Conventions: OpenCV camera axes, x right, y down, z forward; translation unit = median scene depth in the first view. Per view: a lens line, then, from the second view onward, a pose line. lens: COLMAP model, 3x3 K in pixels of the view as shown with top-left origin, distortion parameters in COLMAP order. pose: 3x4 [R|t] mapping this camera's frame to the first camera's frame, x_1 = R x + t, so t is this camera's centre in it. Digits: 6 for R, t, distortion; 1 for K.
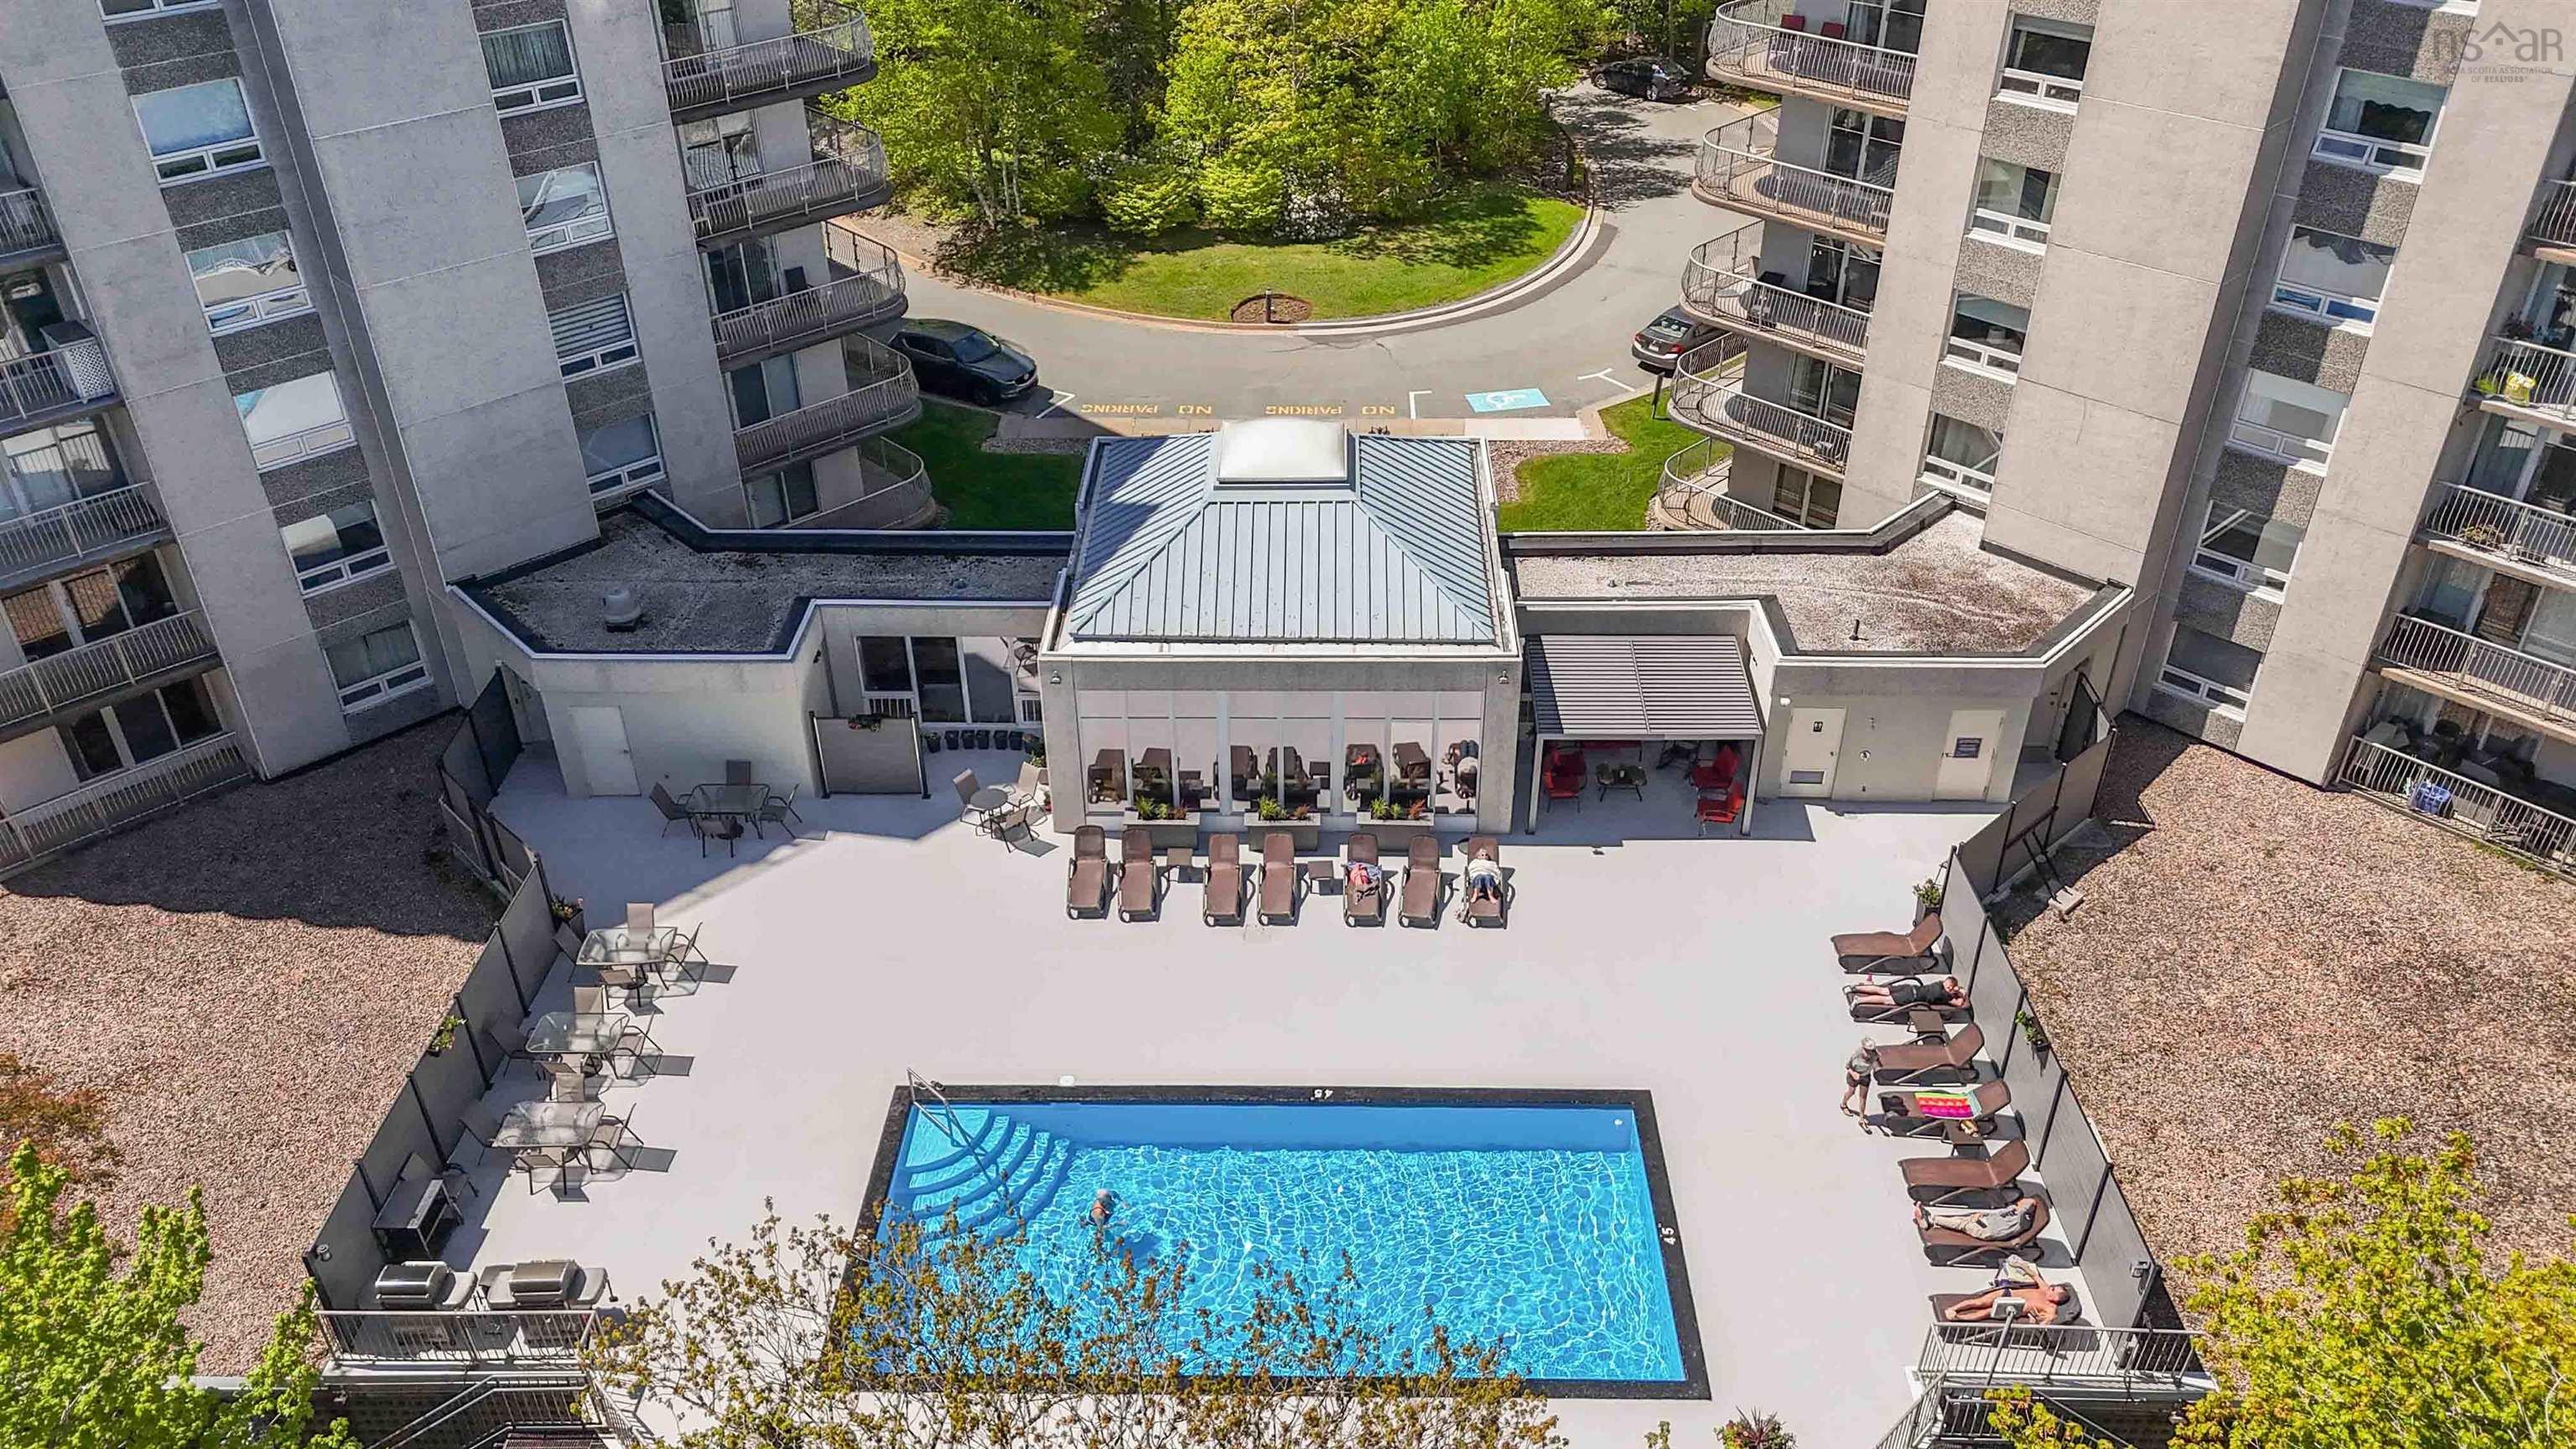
lens RADIAL K [[1793.9, 0, 1341.0], [0, 1793.9, 716.0], [0, 0, 1]] dist [0.015756, 0.002328]
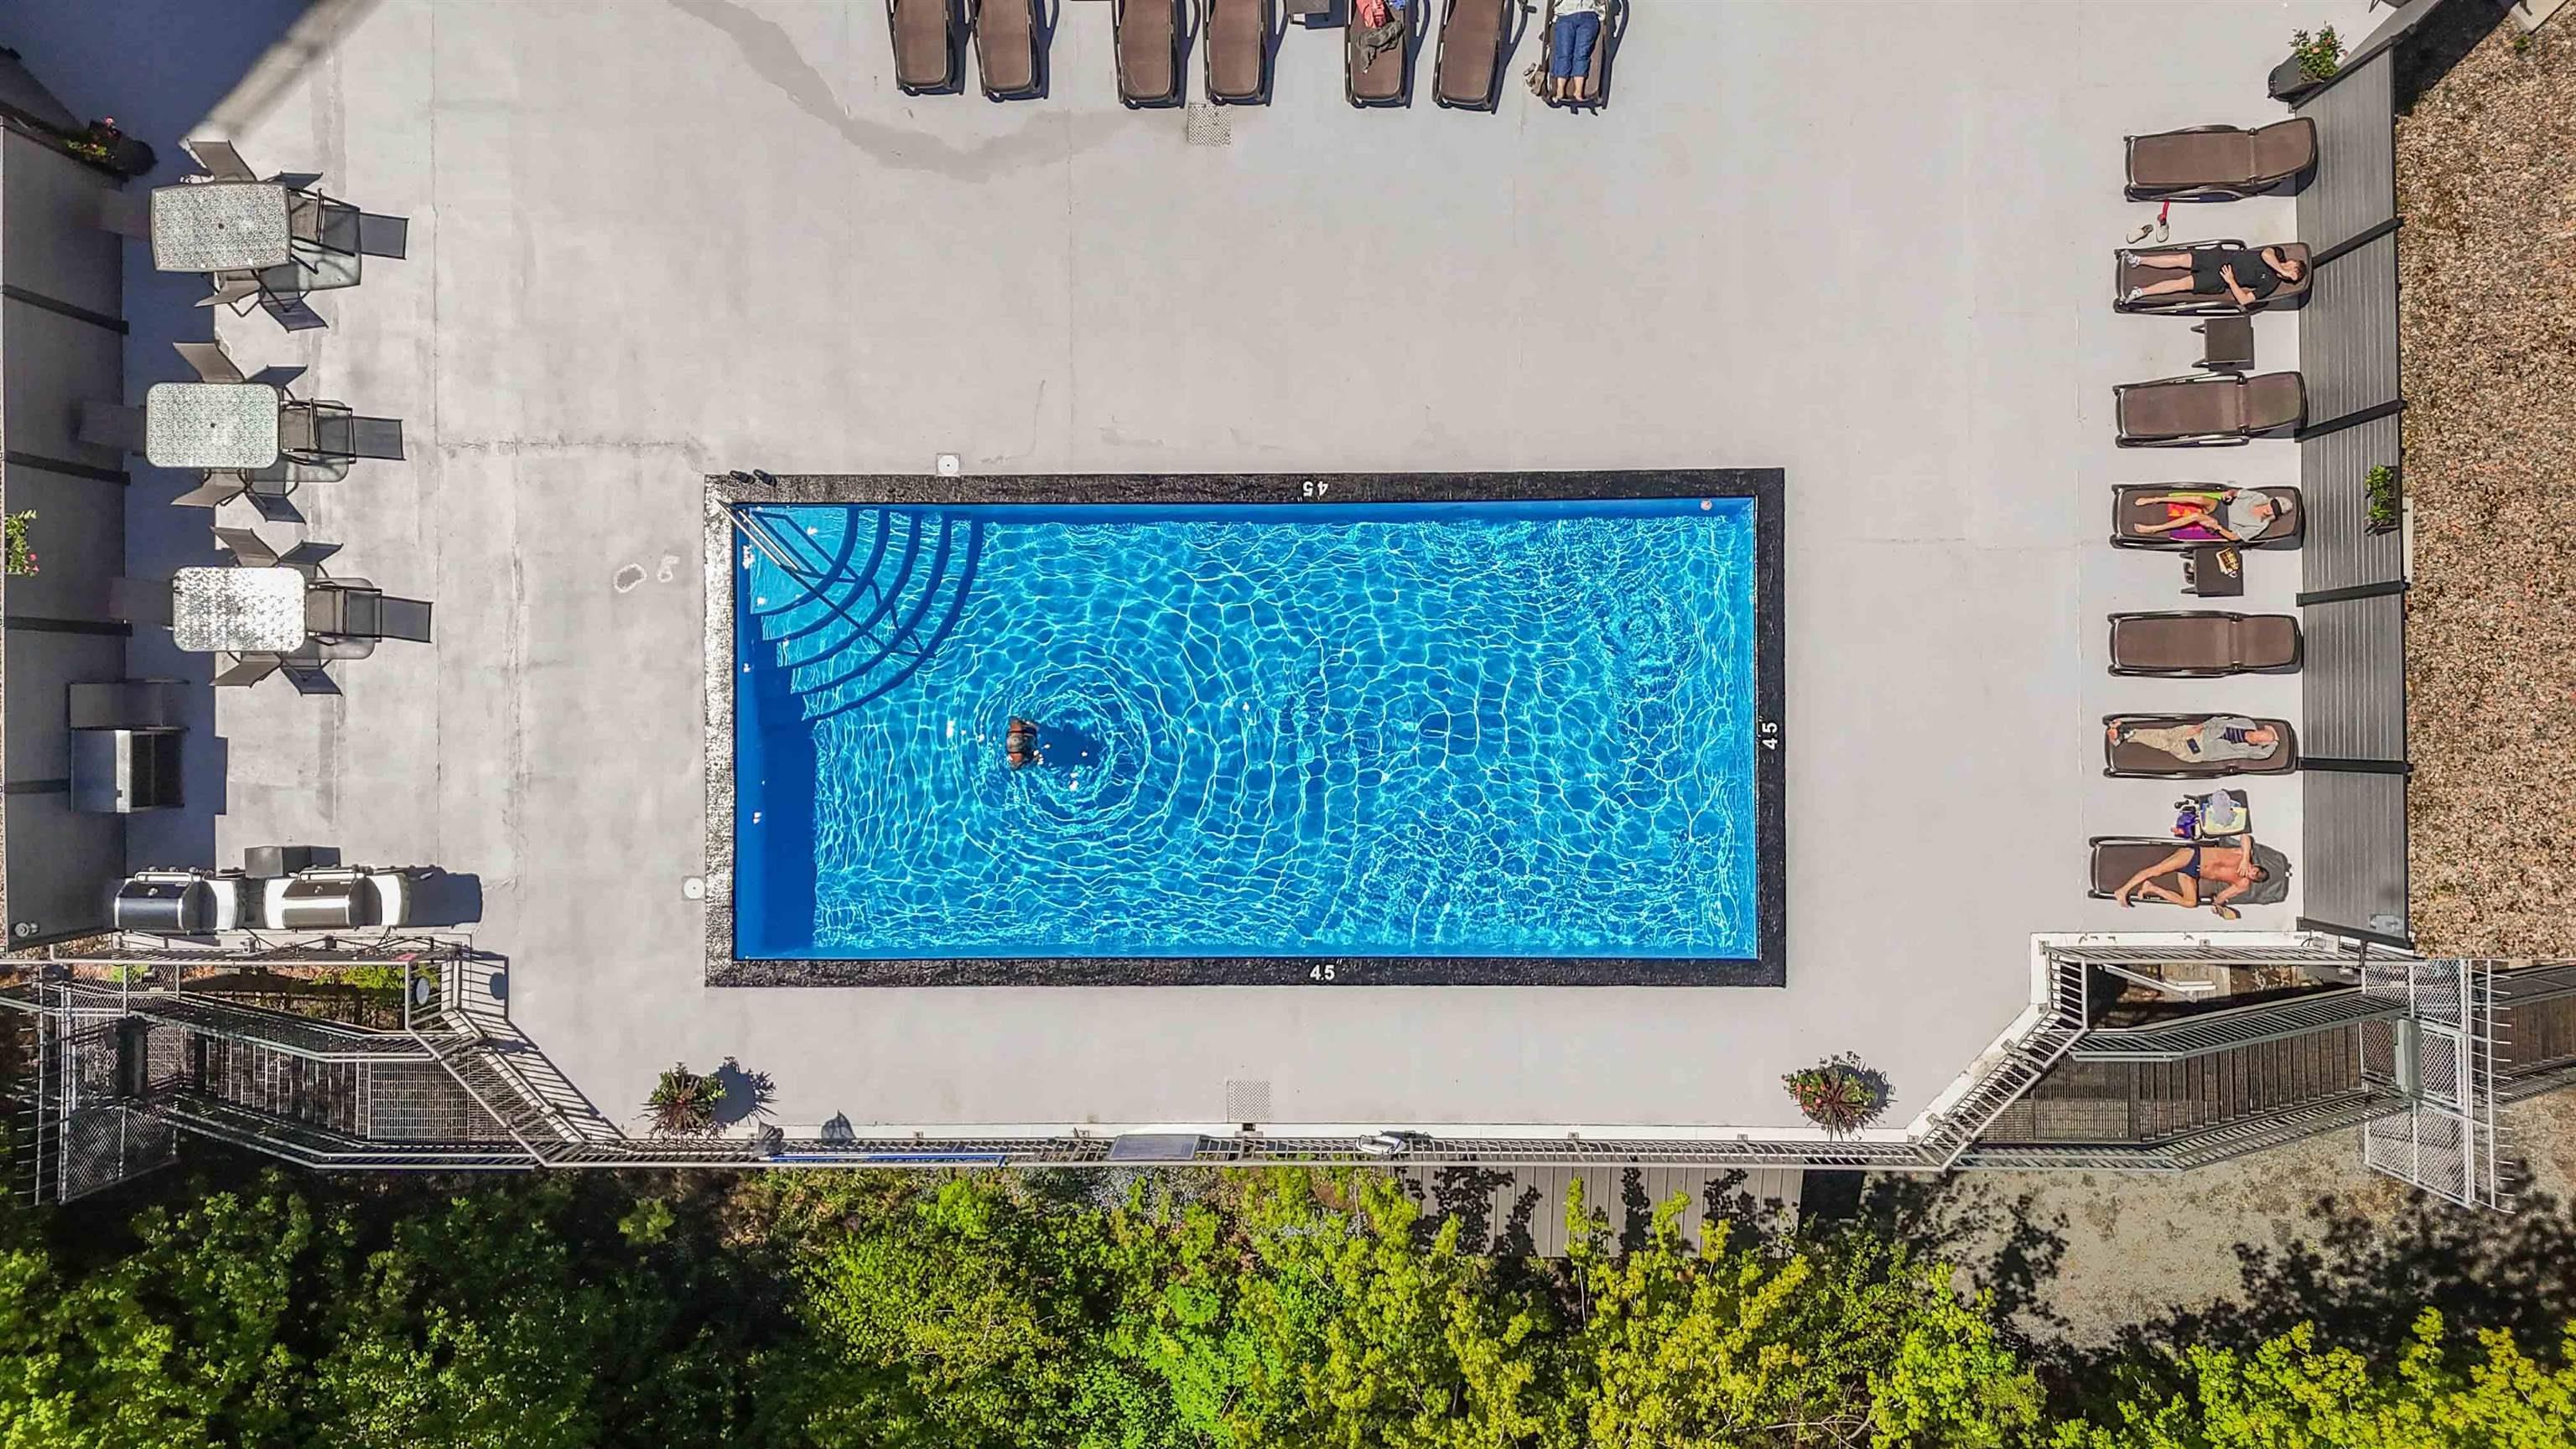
lens RADIAL K [[1793.9, 0, 1341.0], [0, 1793.9, 716.0], [0, 0, 1]] dist [0.015756, 0.002328]
pose [[0.999854, 0.001276, -0.017011, 0.010928], [0.013519, 0.548852, 0.835810, -0.294213], [0.010403, -0.835919, 0.548755, 0.487263]]
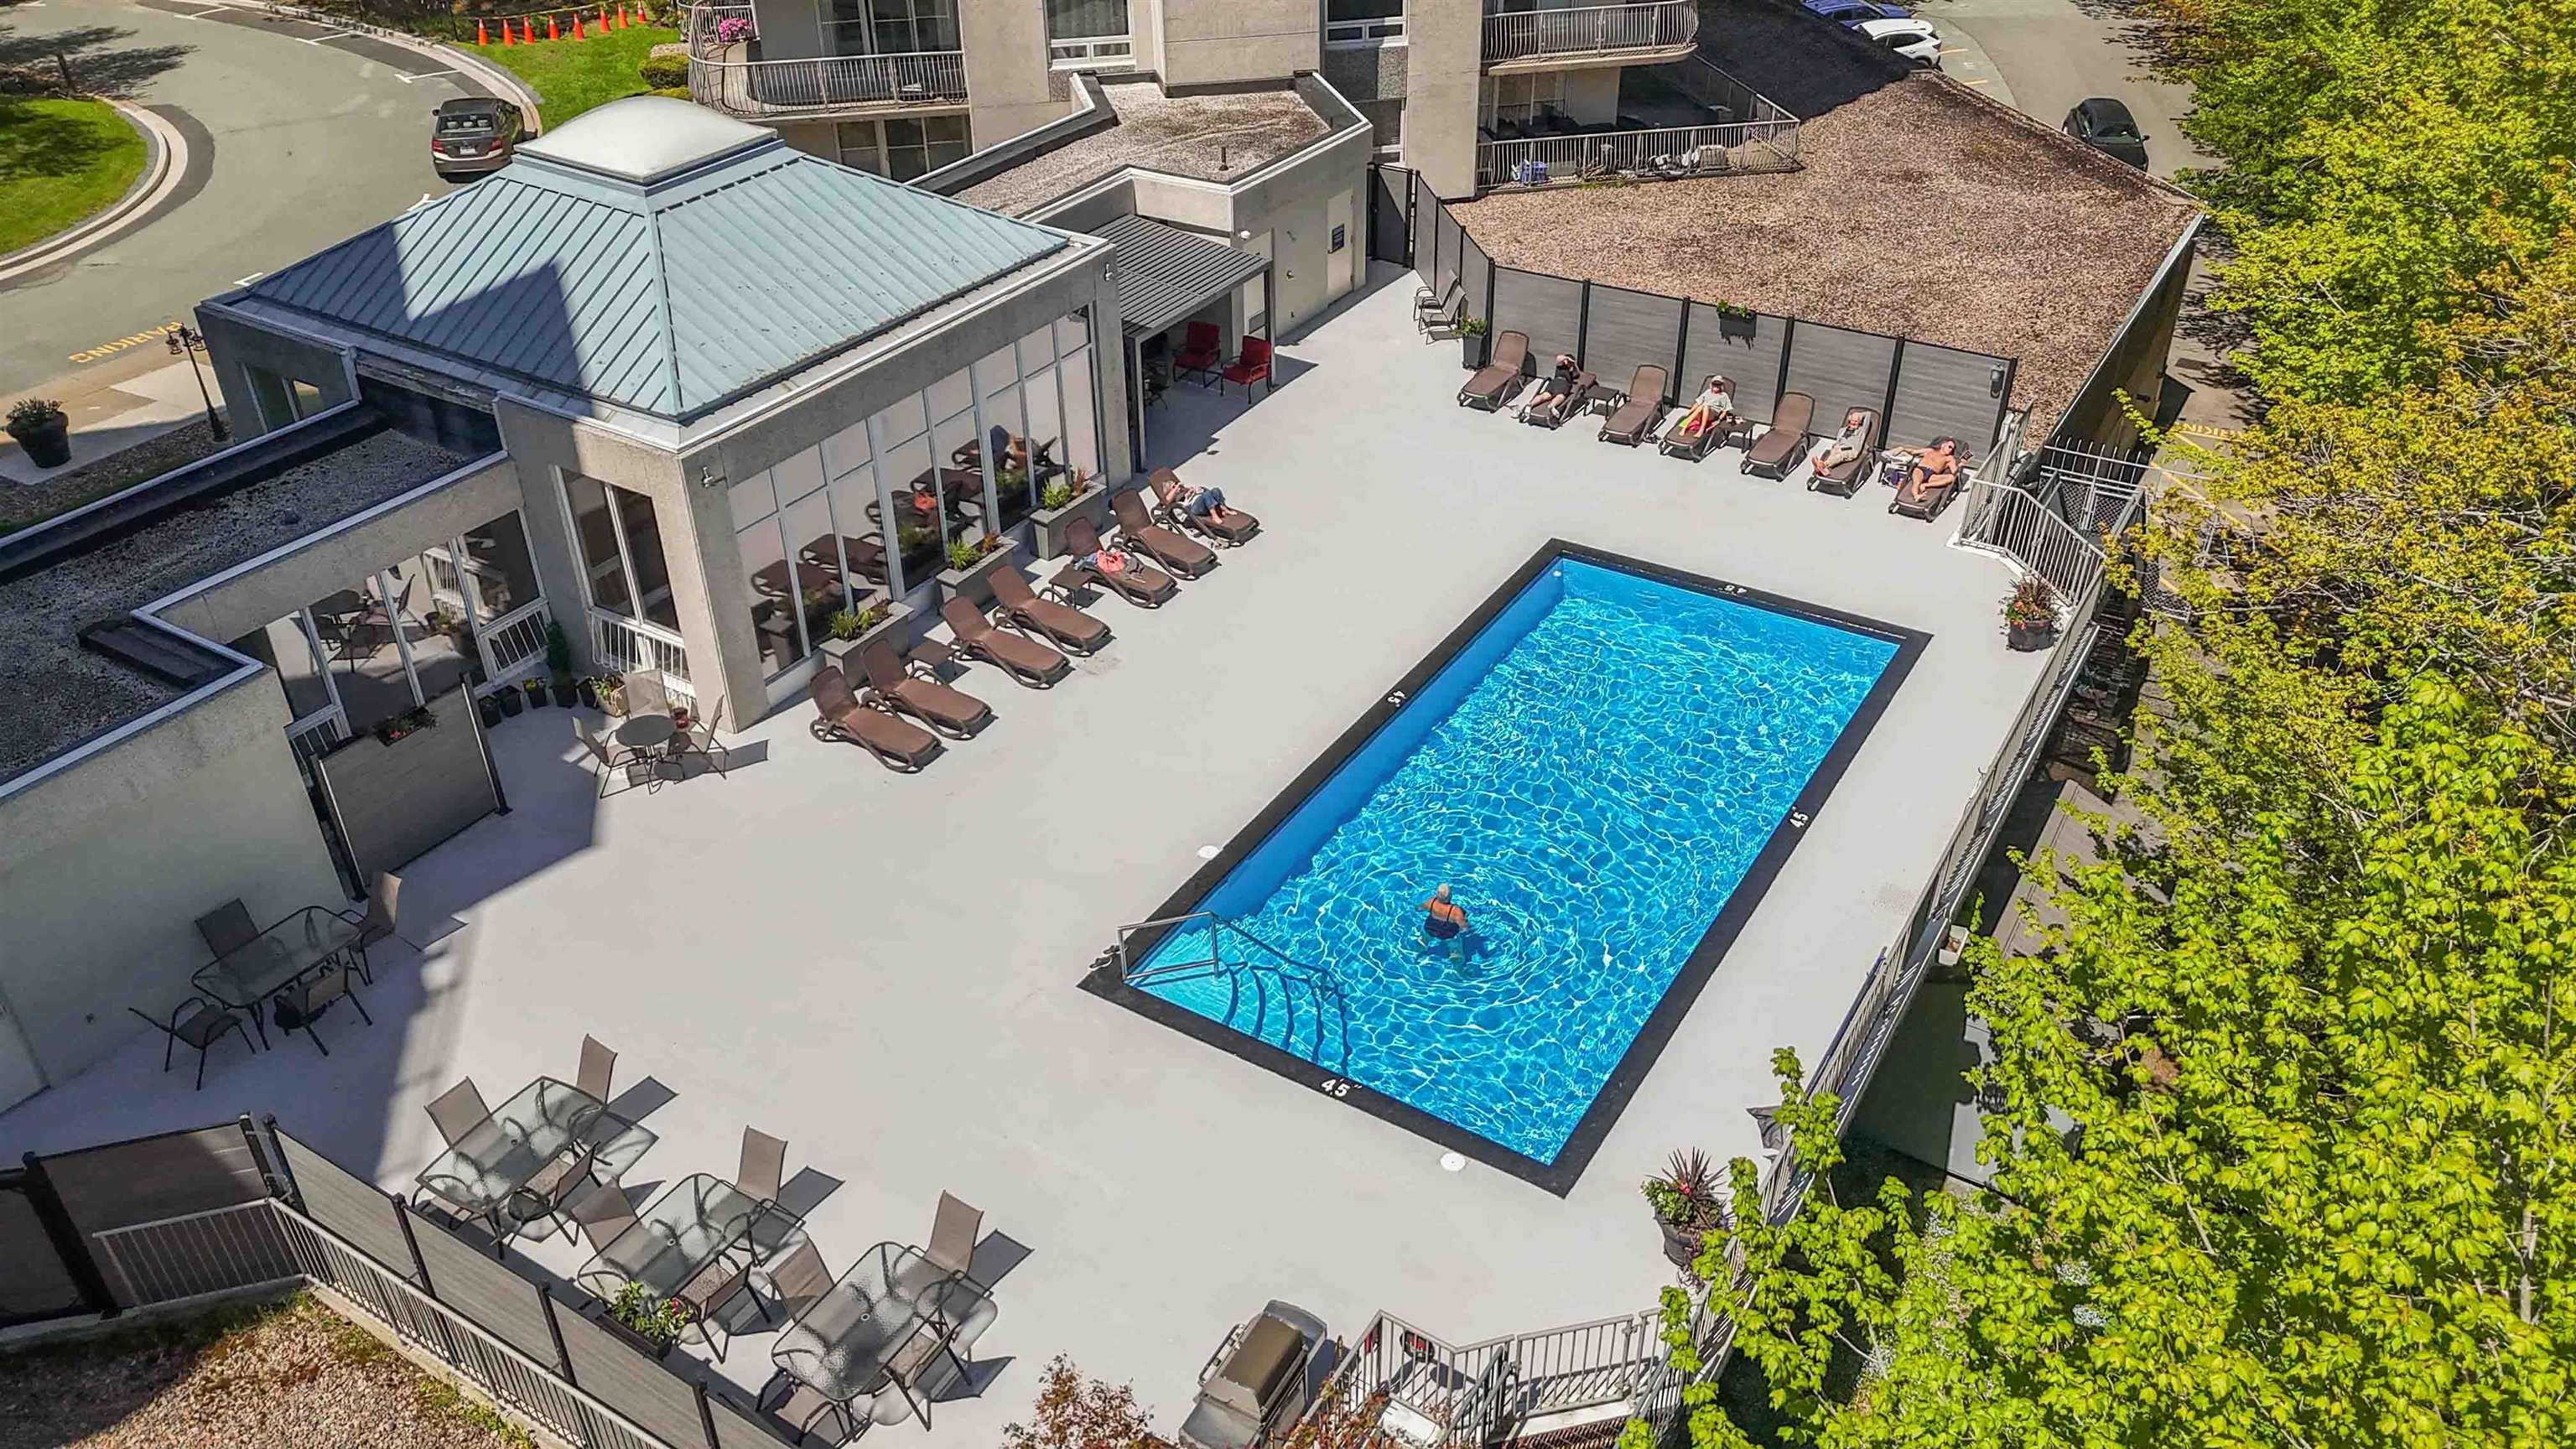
lens RADIAL K [[1865.4, 0, 1288.0], [0, 1865.4, 724.5], [0, 0, 1]] dist [0.001926, -0.000746]
pose [[0.530906, -0.477119, 0.700355, -0.583223], [0.474432, 0.852132, 0.220873, 0.006137], [-0.702177, 0.215008, 0.678762, 0.407460]]
